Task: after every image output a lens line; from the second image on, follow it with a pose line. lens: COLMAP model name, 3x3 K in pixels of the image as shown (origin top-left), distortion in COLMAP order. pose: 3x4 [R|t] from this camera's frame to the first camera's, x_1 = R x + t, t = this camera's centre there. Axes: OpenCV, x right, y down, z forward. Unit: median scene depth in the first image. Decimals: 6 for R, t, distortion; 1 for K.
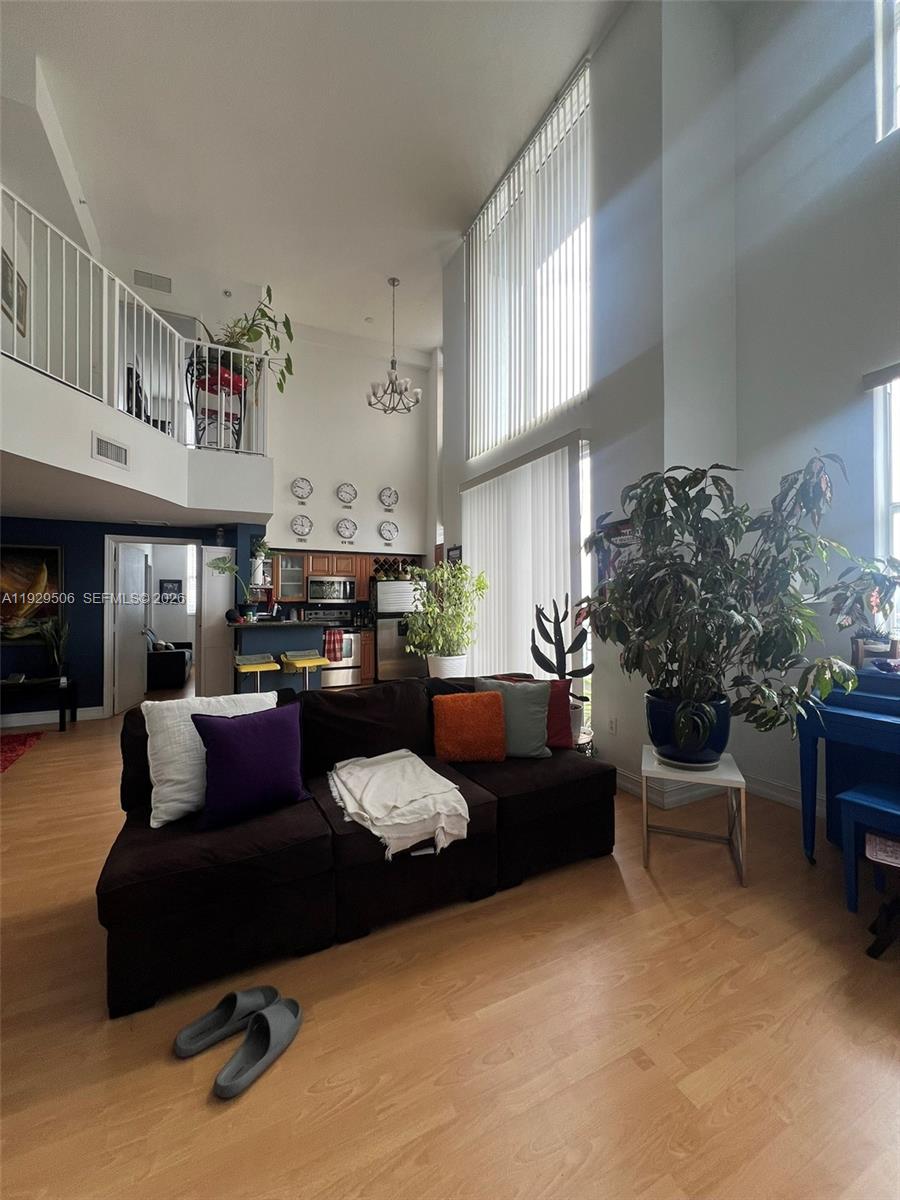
lens RADIAL K [[480.9, 0, 452.6], [0, 480.9, 596.2], [0, 0, 1]] dist [-0.002558, -0.001019]
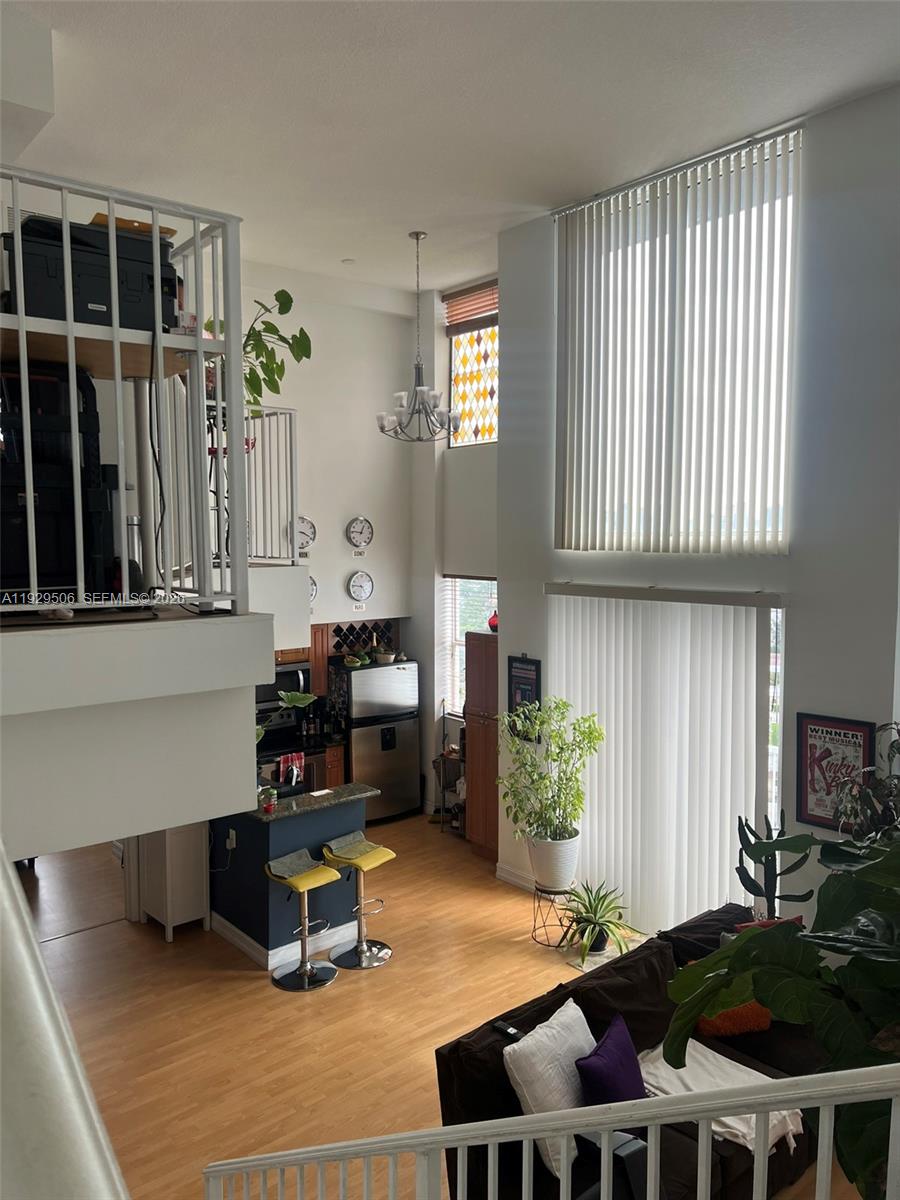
lens RADIAL K [[899.4, 0, 444.1], [0, 899.4, 594.4], [0, 0, 1]] dist [0.044902, -0.039443]
pose [[0.971160, -0.016711, 0.237842, -0.468228], [-0.001597, 0.997063, 0.076572, -0.327749], [-0.238422, -0.074744, 0.968281, -0.263686]]
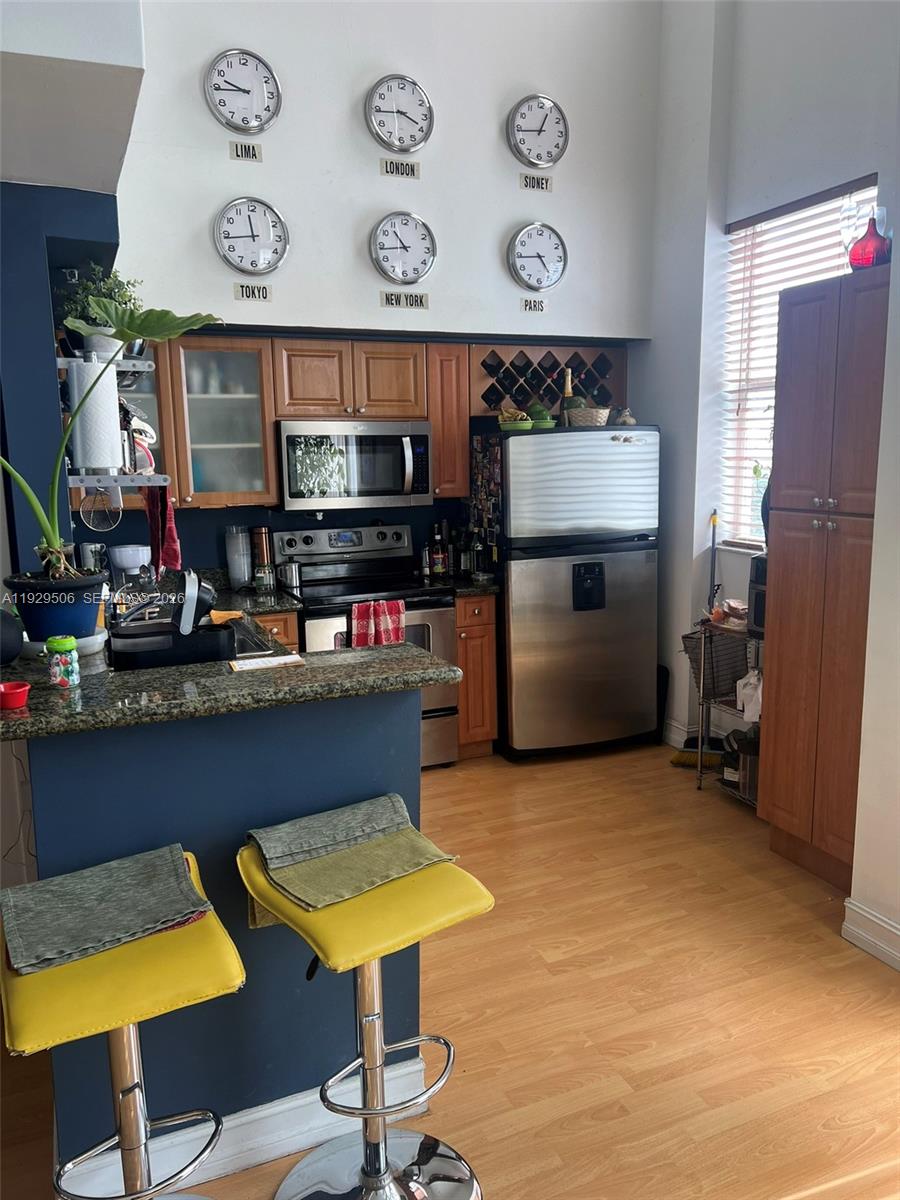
lens RADIAL K [[899.4, 0, 440.8], [0, 899.4, 604.2], [0, 0, 1]] dist [0.044902, -0.039443]
pose [[0.997691, -0.004769, -0.067747, -0.235989], [0.016772, 0.983936, 0.177730, -0.039520], [0.065811, -0.178456, 0.981745, 0.630683]]
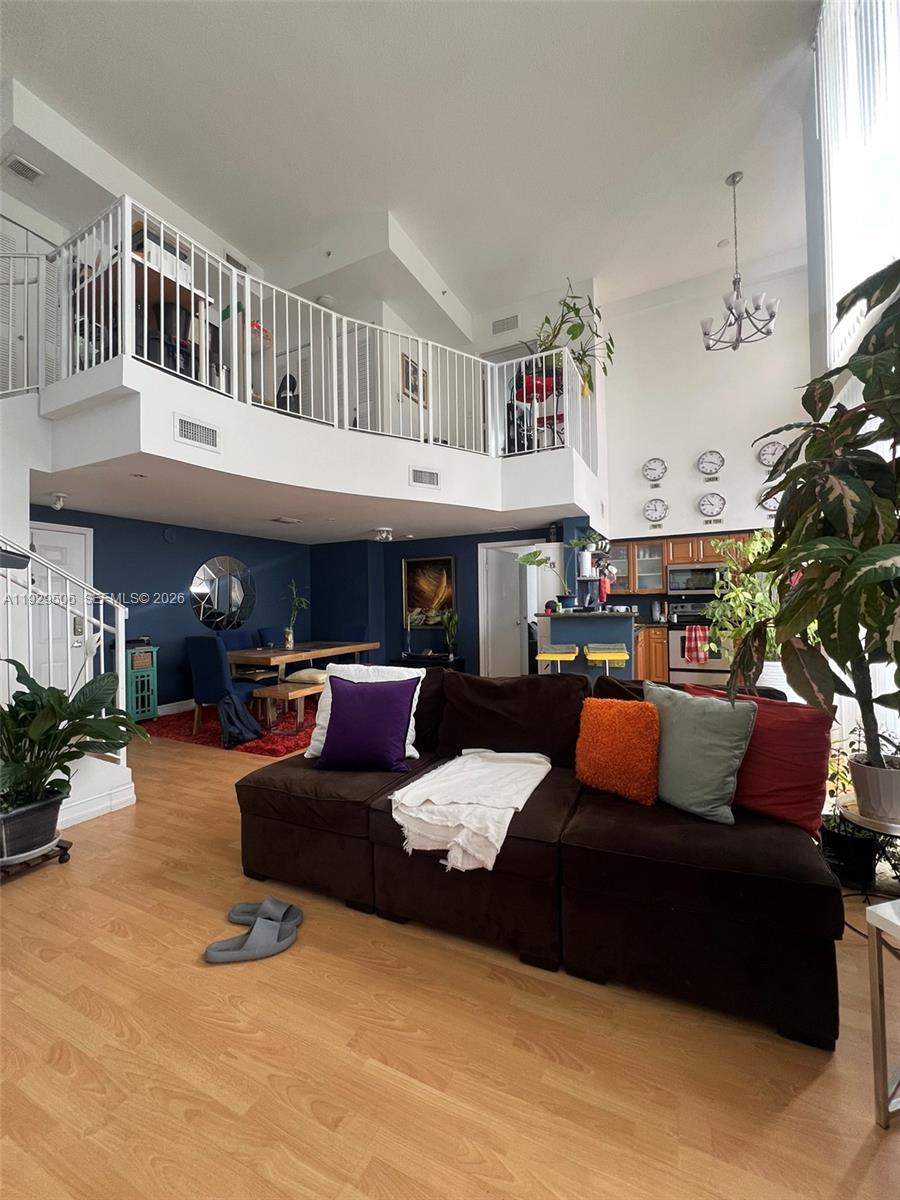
lens RADIAL K [[480.9, 0, 451.8], [0, 480.9, 598.6], [0, 0, 1]] dist [-0.002558, -0.001019]
pose [[0.608073, -0.022144, -0.793572, 0.243886], [0.027240, 0.999604, -0.007020, 0.023732], [0.793414, -0.017348, 0.608436, 0.186093]]
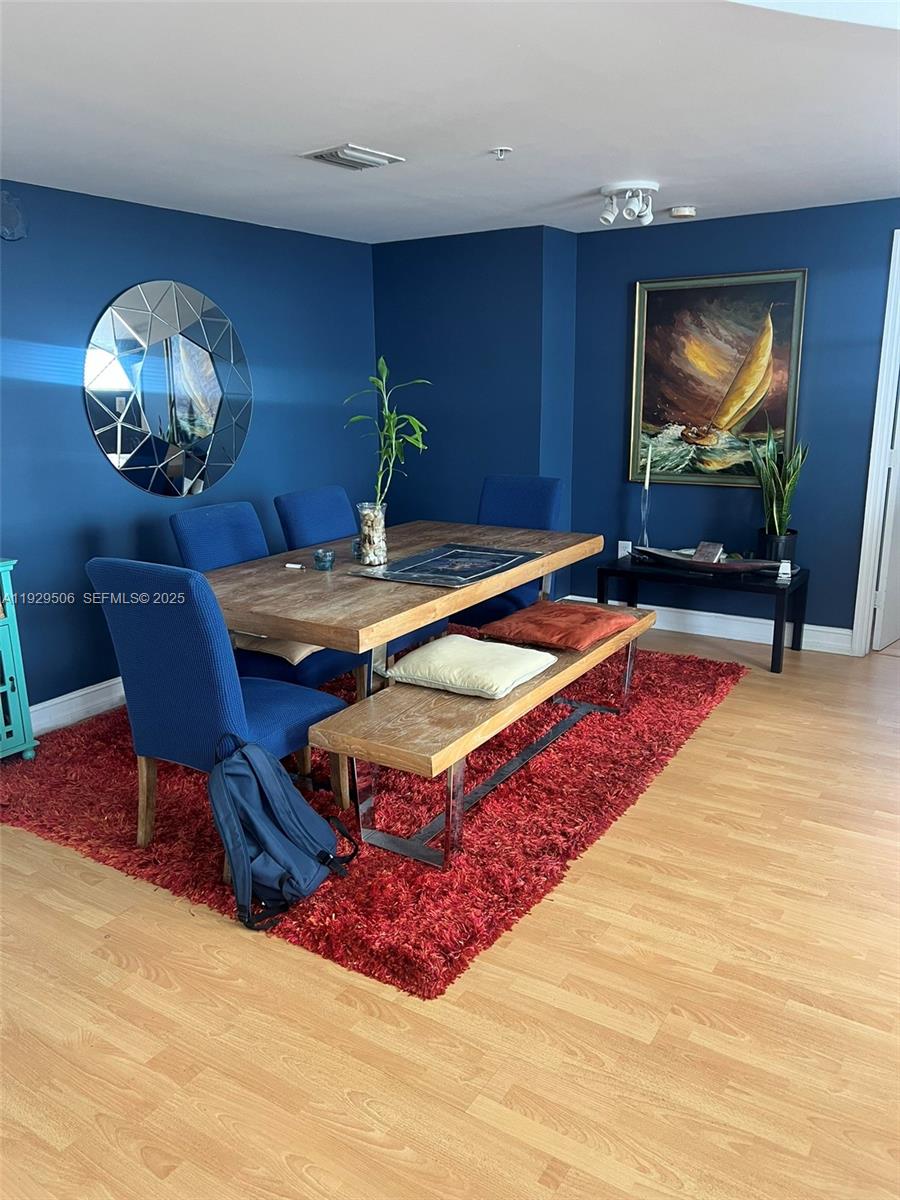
lens RADIAL K [[899.4, 0, 439.7], [0, 899.4, 598.1], [0, 0, 1]] dist [0.044902, -0.039443]
pose [[0.505381, 0.199772, -0.839453, -0.214565], [0.026204, 0.968830, 0.246336, -0.026513], [0.862498, -0.146490, 0.484394, 0.252617]]
